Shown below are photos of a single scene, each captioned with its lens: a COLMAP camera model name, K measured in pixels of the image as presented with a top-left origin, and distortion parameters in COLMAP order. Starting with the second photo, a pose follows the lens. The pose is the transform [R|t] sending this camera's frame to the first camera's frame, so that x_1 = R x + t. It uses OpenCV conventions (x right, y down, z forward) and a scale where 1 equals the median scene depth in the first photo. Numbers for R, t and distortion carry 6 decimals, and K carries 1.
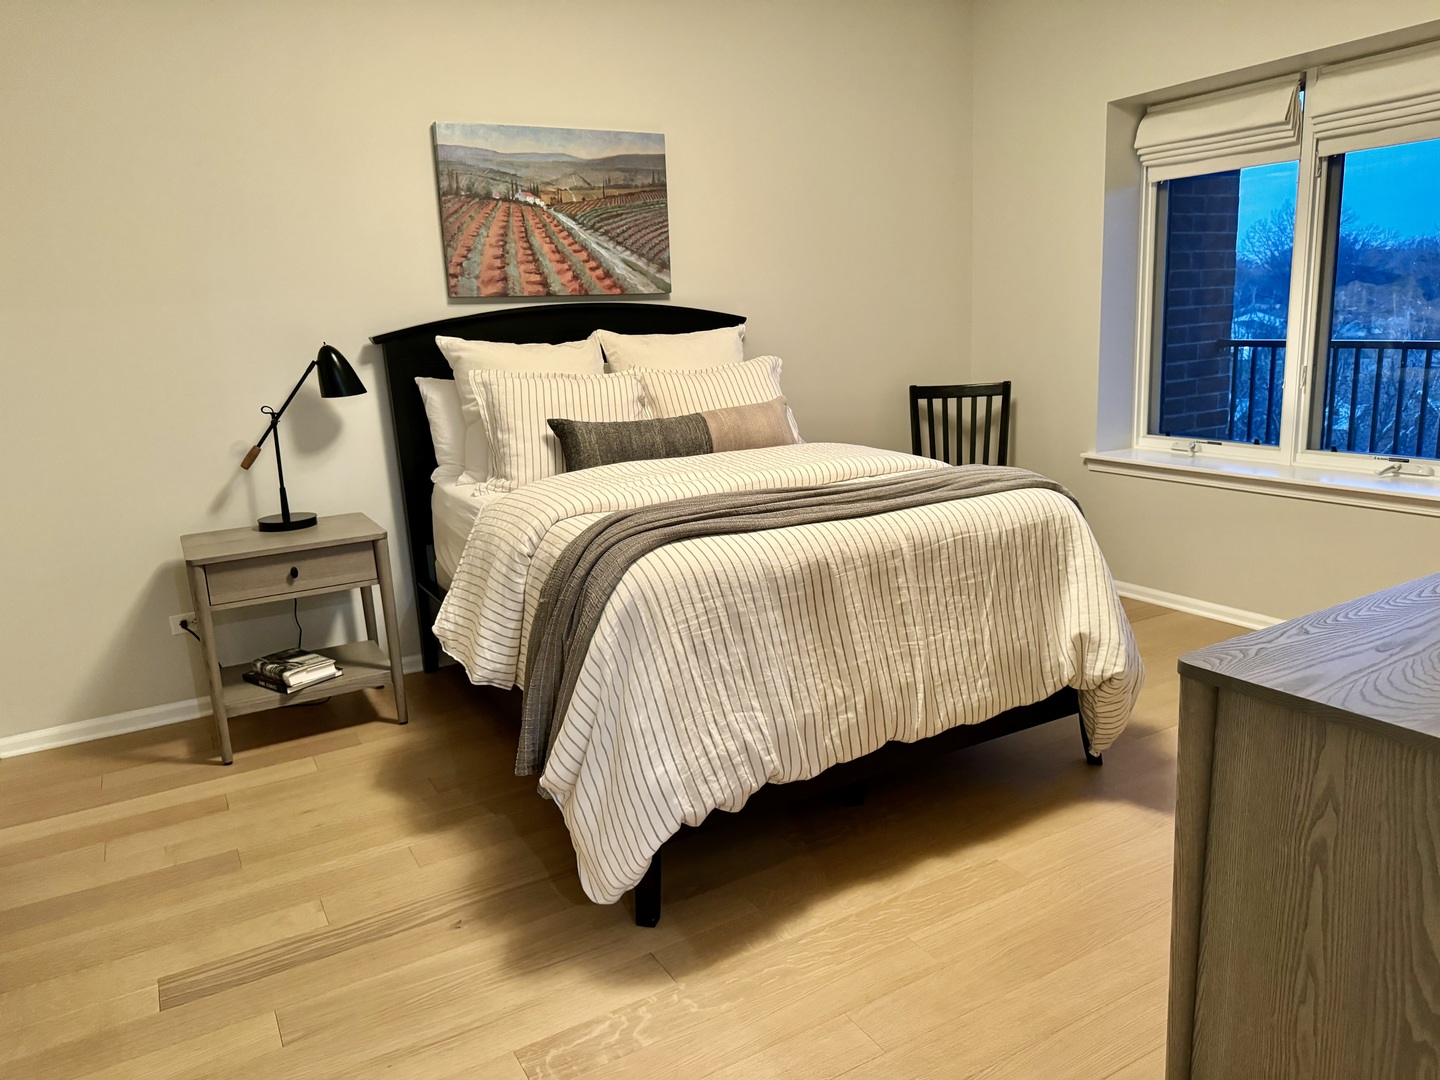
lens RADIAL K [[1035.7, 0, 720.0], [0, 1035.7, 540.0], [0, 0, 1]] dist [0.042405, -0.006583]
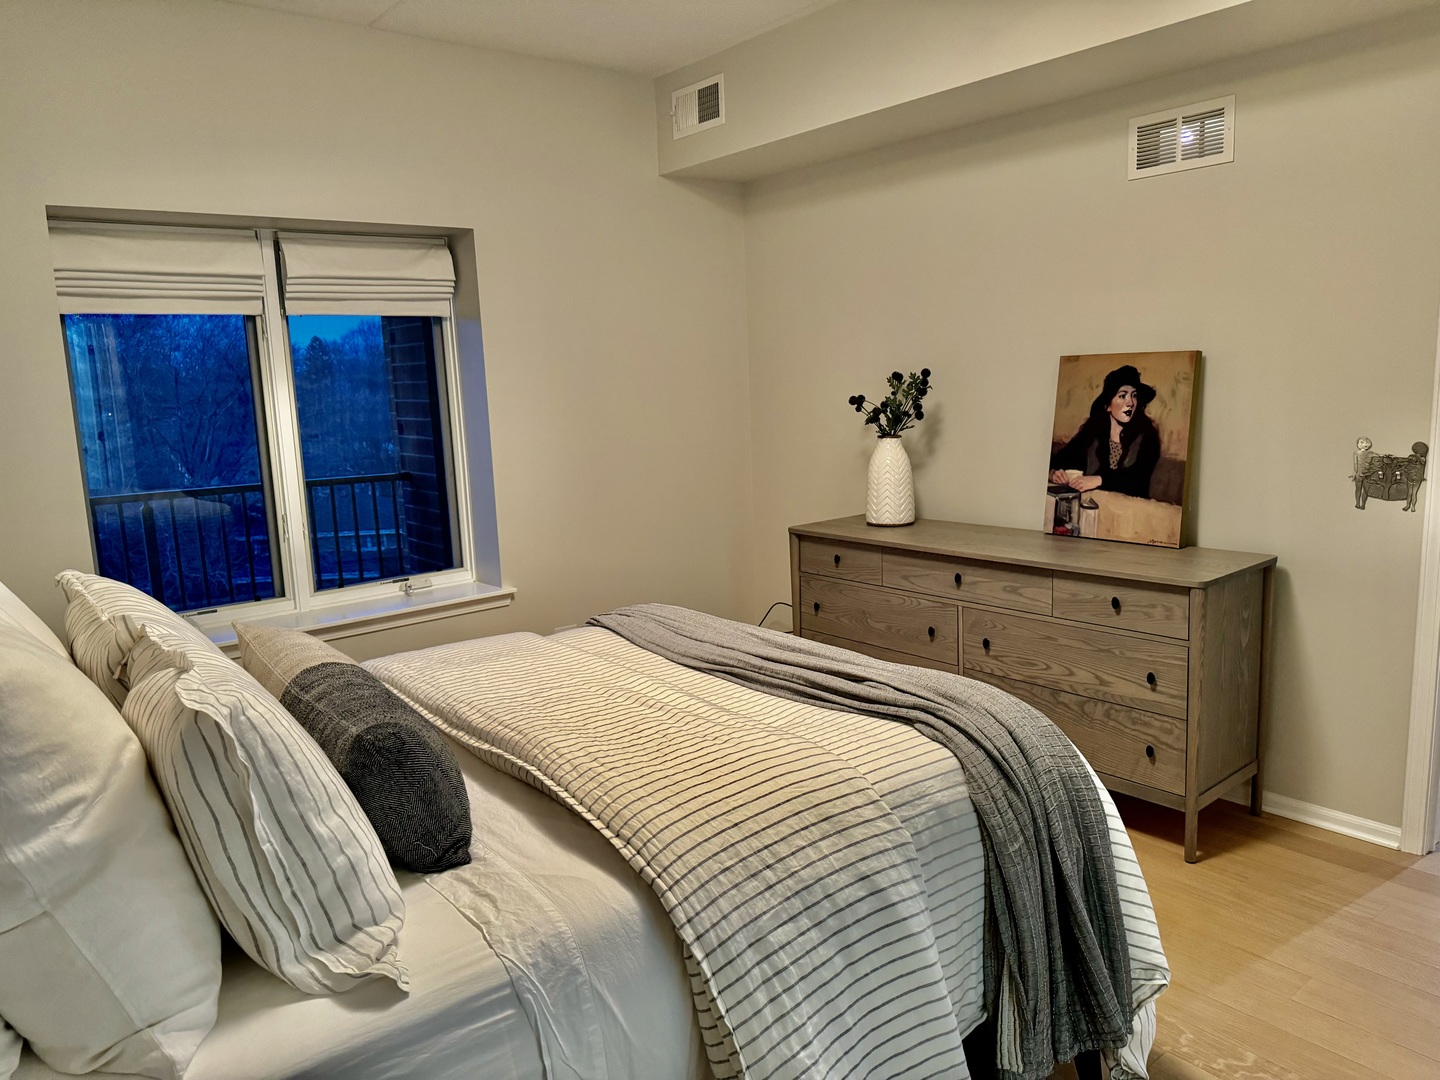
lens RADIAL K [[1035.7, 0, 720.0], [0, 1035.7, 540.0], [0, 0, 1]] dist [0.042405, -0.006583]
pose [[-0.153017, -0.099429, 0.983209, -0.530544], [0.265192, 0.954301, 0.137777, -0.181026], [-0.951976, 0.281821, -0.119657, 0.778182]]
